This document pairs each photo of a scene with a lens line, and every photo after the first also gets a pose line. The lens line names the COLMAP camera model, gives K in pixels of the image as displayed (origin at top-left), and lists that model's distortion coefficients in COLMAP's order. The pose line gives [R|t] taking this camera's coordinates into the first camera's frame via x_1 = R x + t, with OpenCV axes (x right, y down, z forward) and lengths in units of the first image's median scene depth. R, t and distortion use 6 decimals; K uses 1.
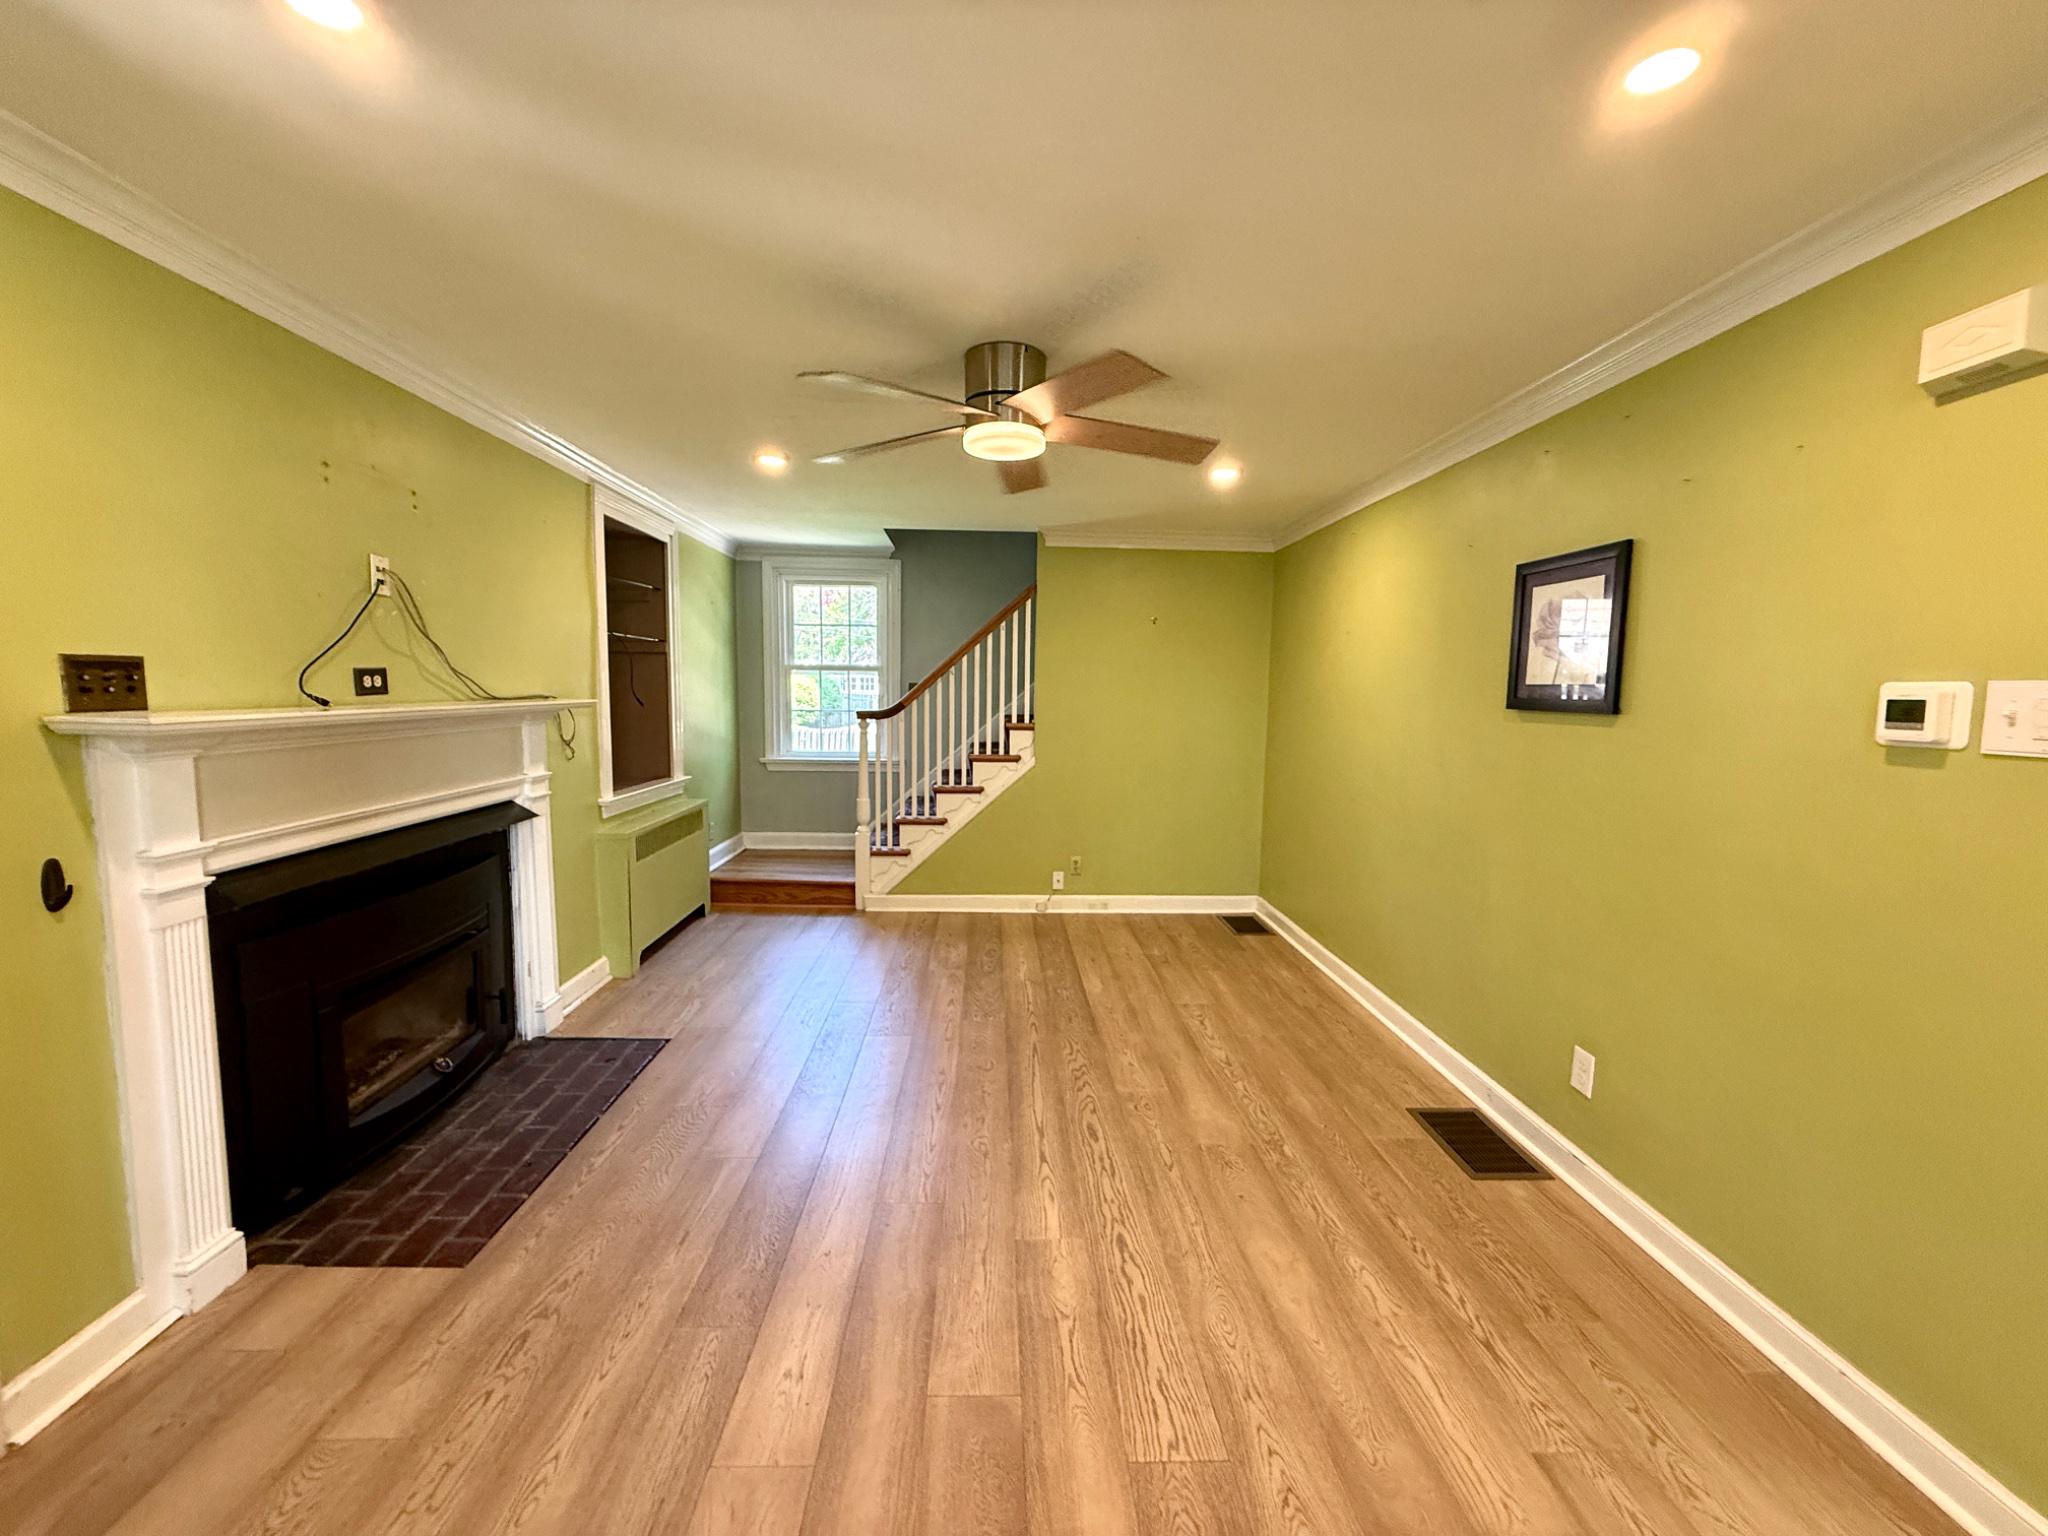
lens RADIAL K [[820.2, 0, 1005.9], [0, 820.2, 760.3], [0, 0, 1]] dist [-0.001119, 0.000627]
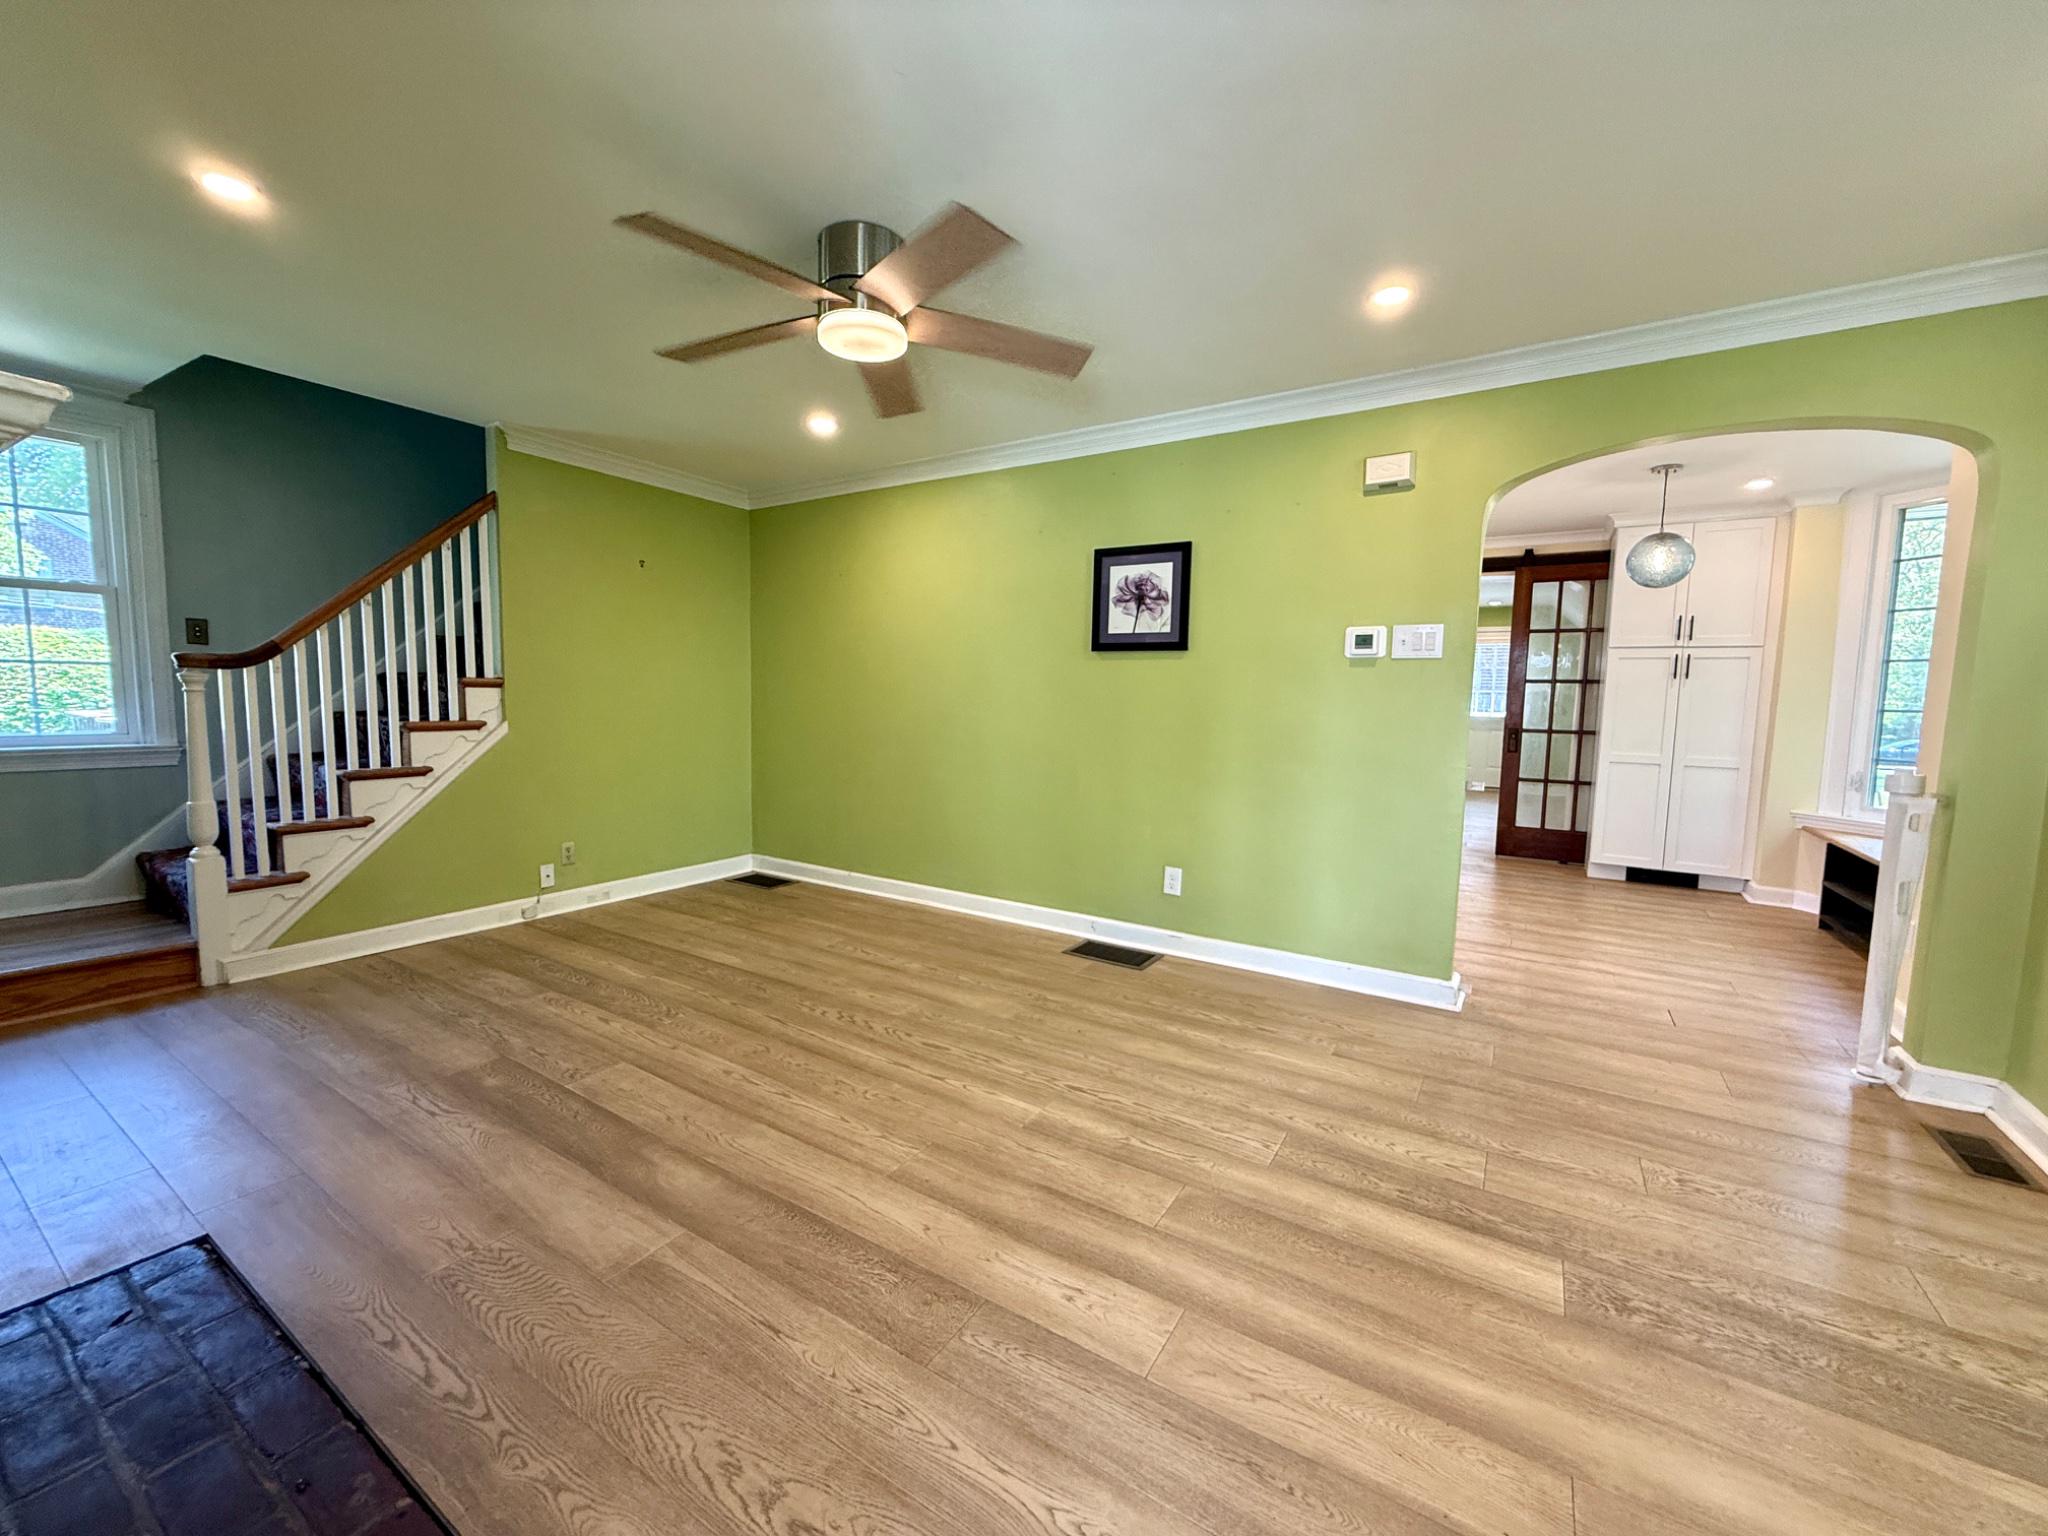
lens RADIAL K [[820.2, 0, 1026.6], [0, 820.2, 766.3], [0, 0, 1]] dist [-0.001119, 0.000627]
pose [[0.551065, -0.077878, 0.830821, -0.592153], [0.063667, 0.996657, 0.051193, 0.050888], [-0.832030, 0.024685, 0.554181, 0.289566]]
